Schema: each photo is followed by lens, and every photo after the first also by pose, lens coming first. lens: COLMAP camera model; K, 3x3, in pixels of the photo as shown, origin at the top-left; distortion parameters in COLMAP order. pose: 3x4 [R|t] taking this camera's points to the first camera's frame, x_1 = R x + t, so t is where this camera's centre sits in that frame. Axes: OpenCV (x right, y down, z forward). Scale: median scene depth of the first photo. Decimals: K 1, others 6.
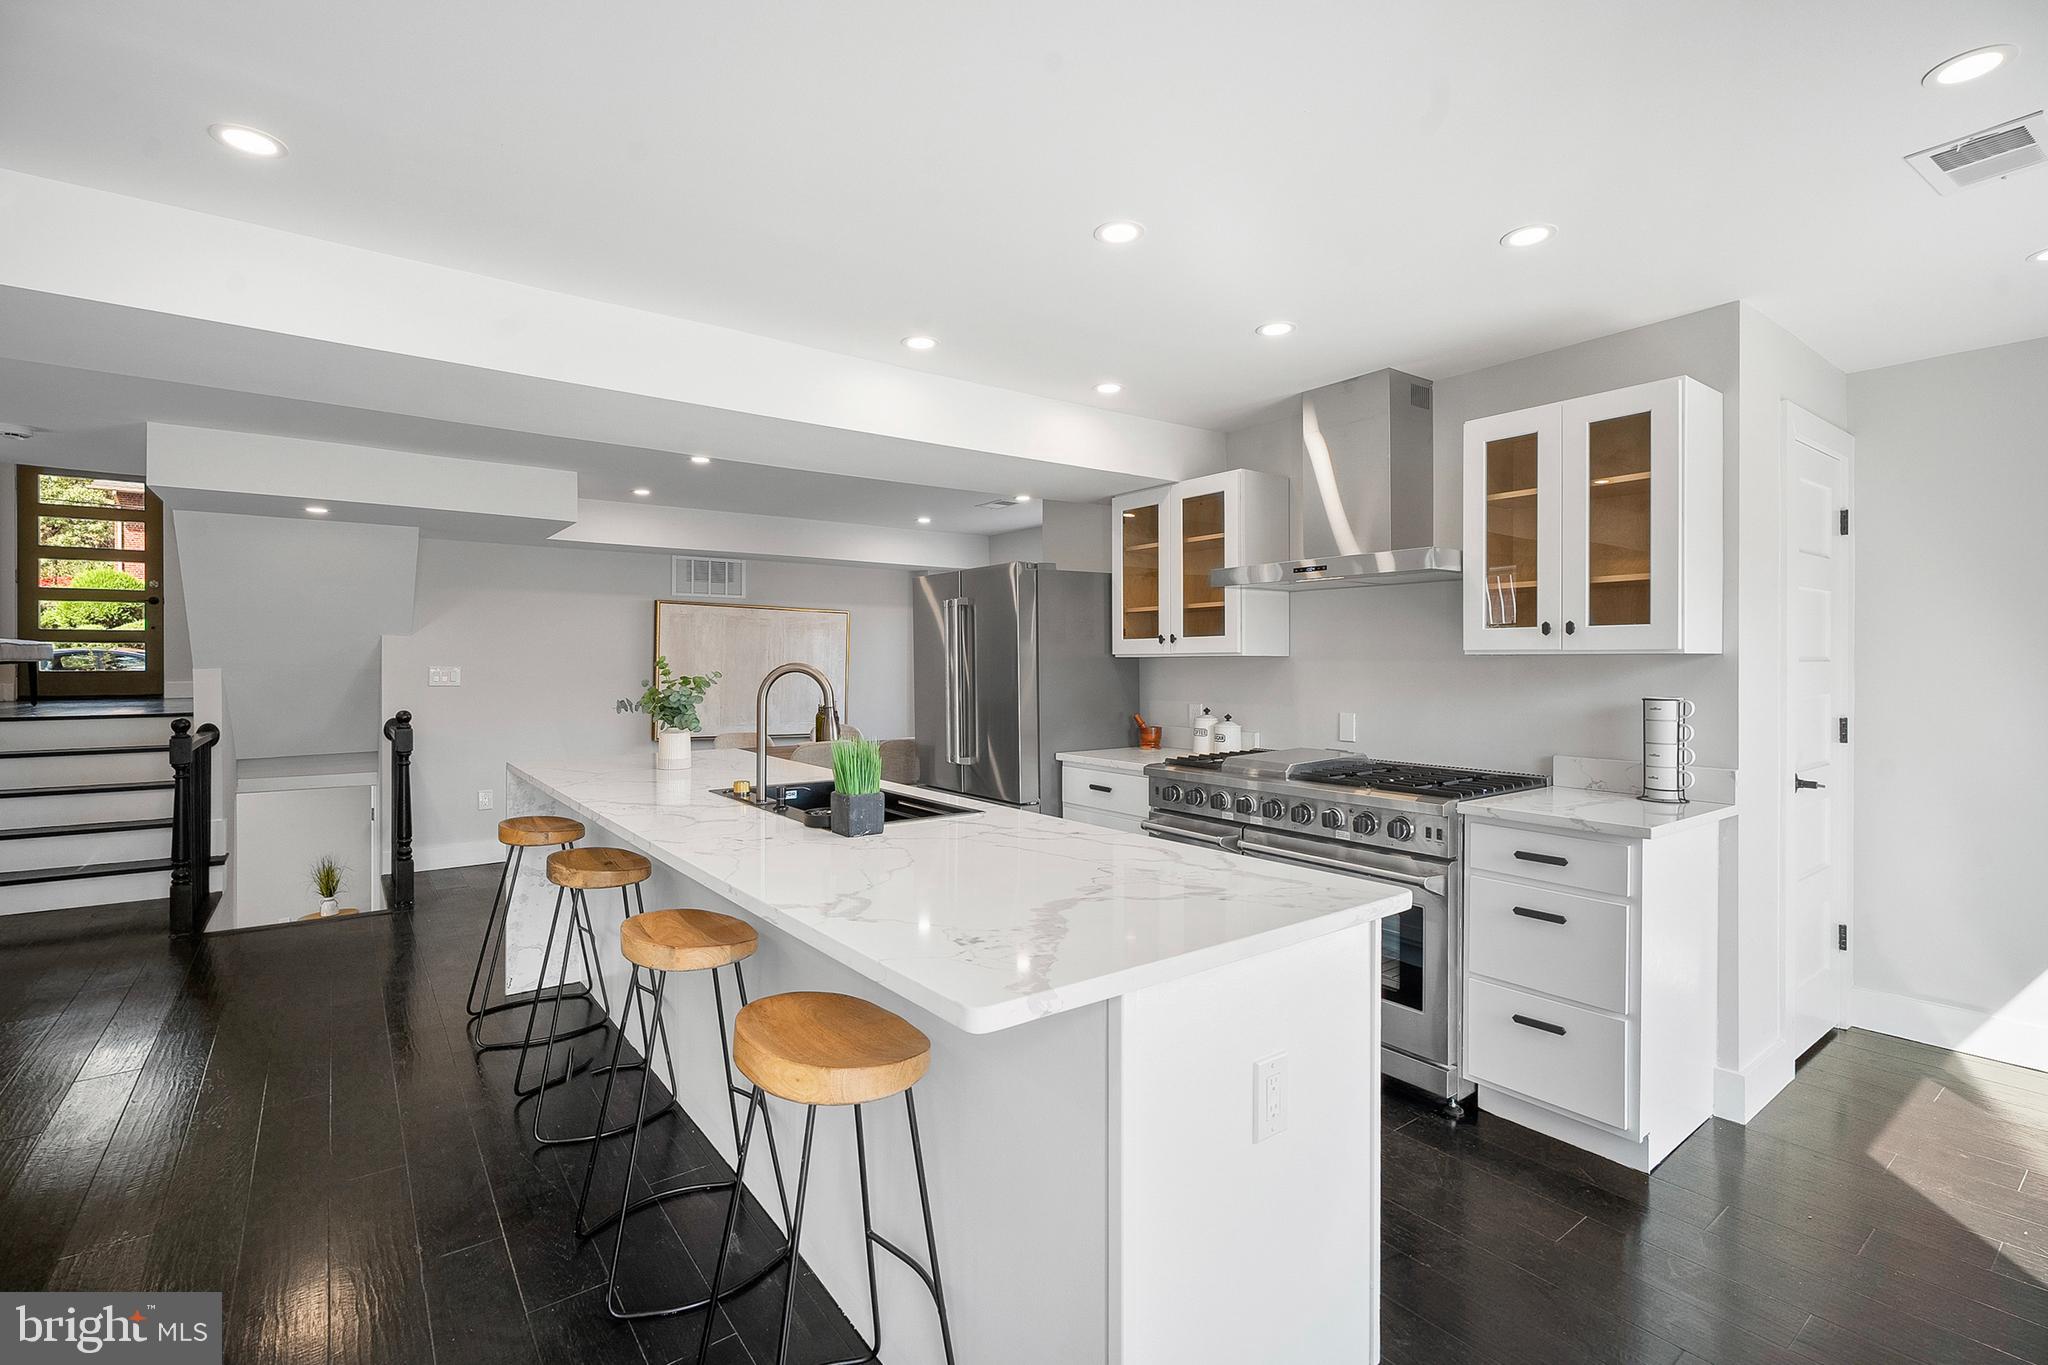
lens RADIAL K [[920.4, 0, 1022.0], [0, 920.4, 673.5], [0, 0, 1]] dist [-0.000109, -0.000431]
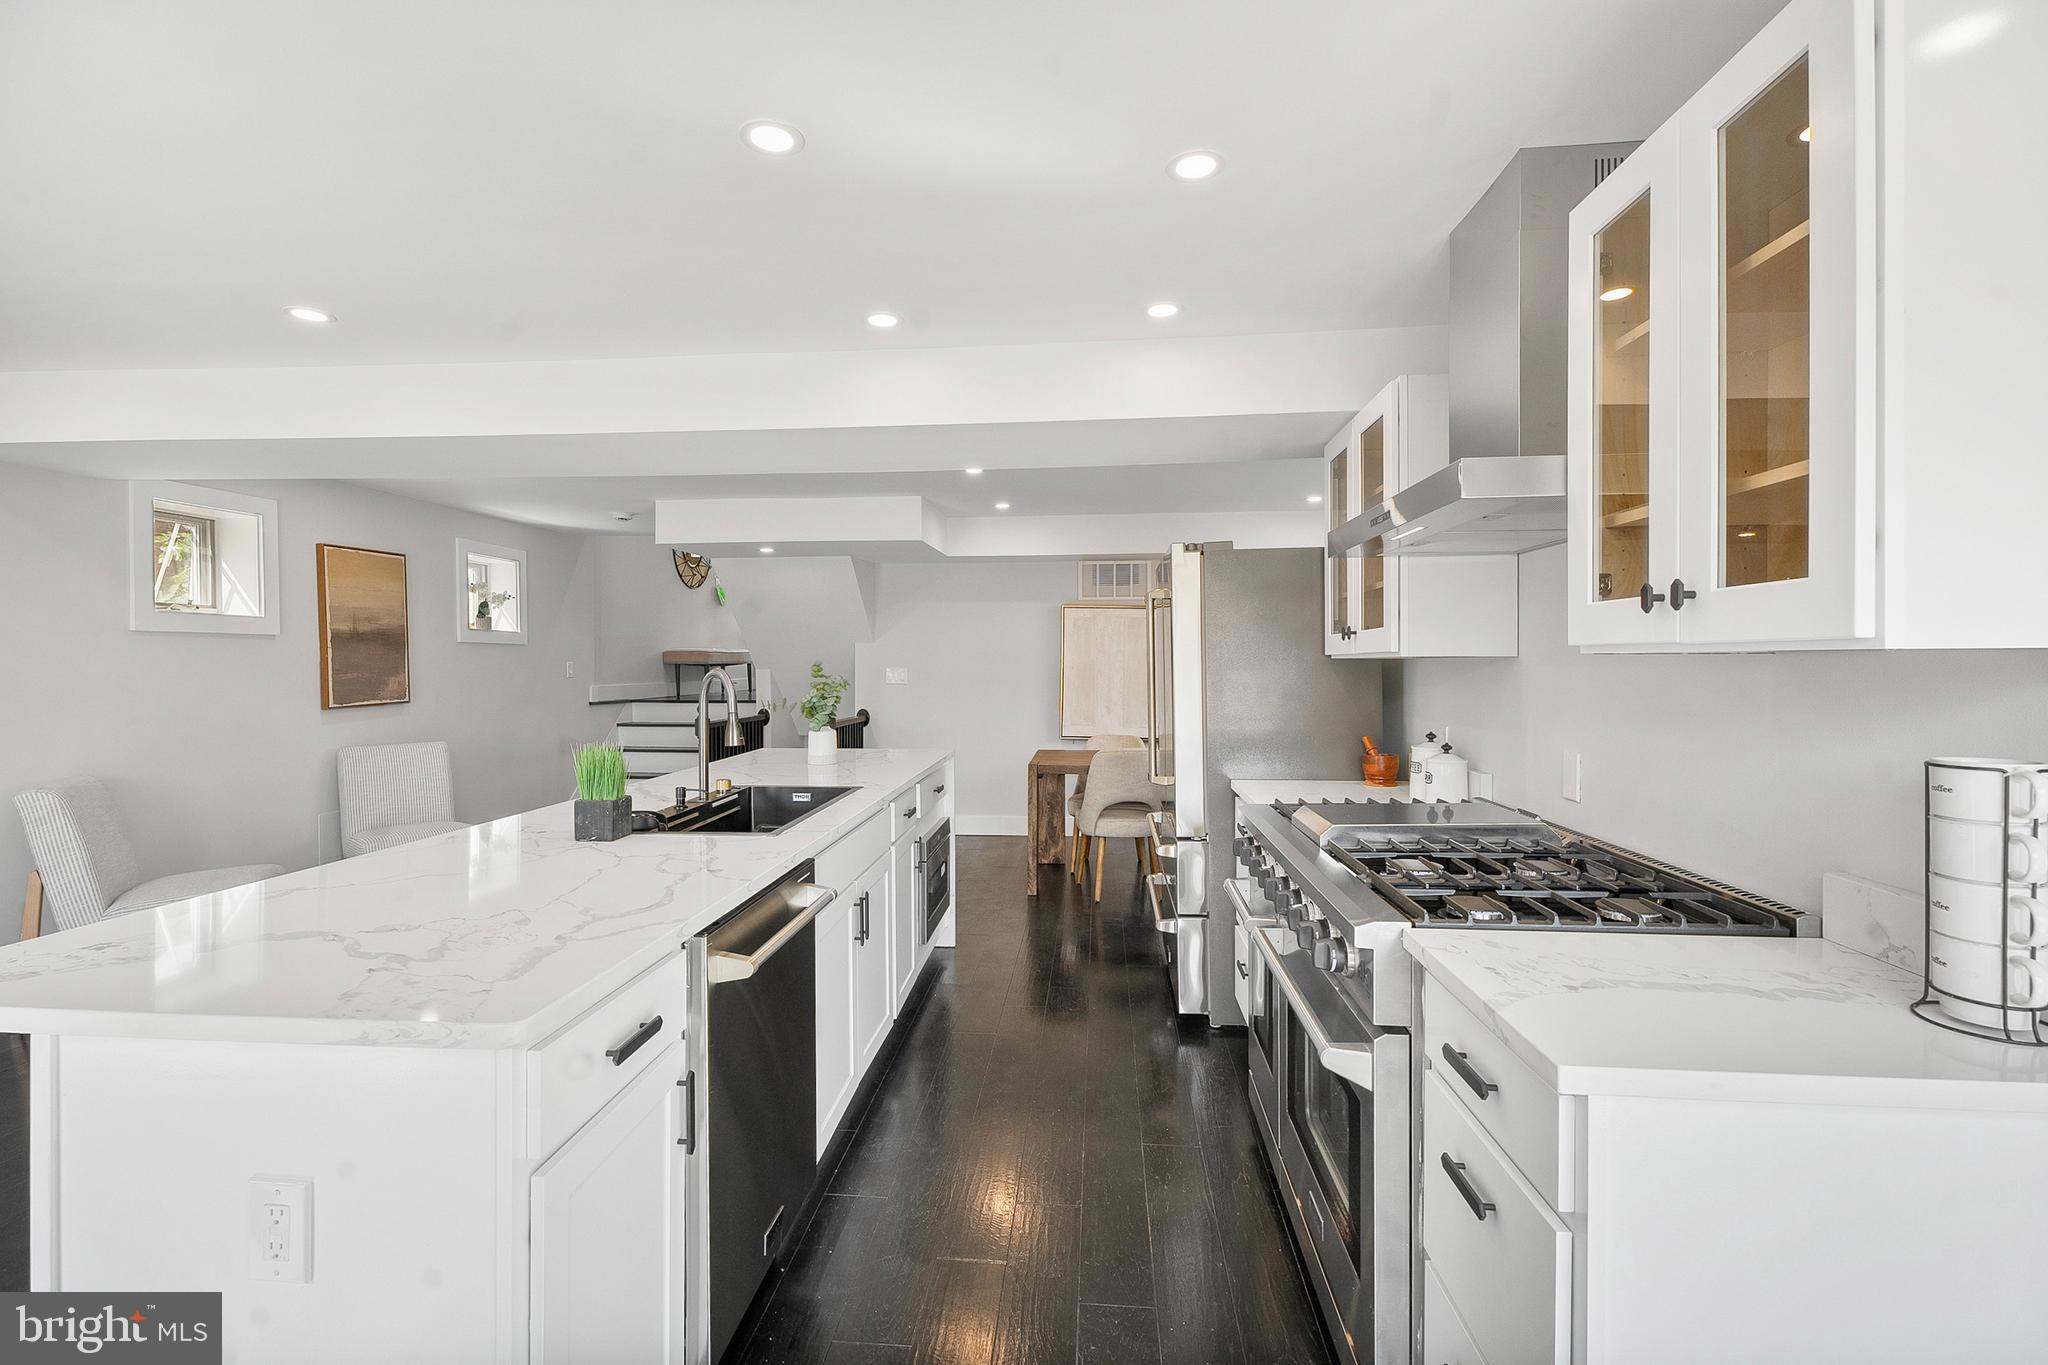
lens RADIAL K [[920.4, 0, 1022.0], [0, 920.4, 673.5], [0, 0, 1]] dist [-0.000109, -0.000431]
pose [[0.741315, 0.005623, -0.671134, 0.459604], [-0.004999, 0.999983, 0.002856, -0.007211], [0.671139, 0.001237, 0.741331, 0.307109]]
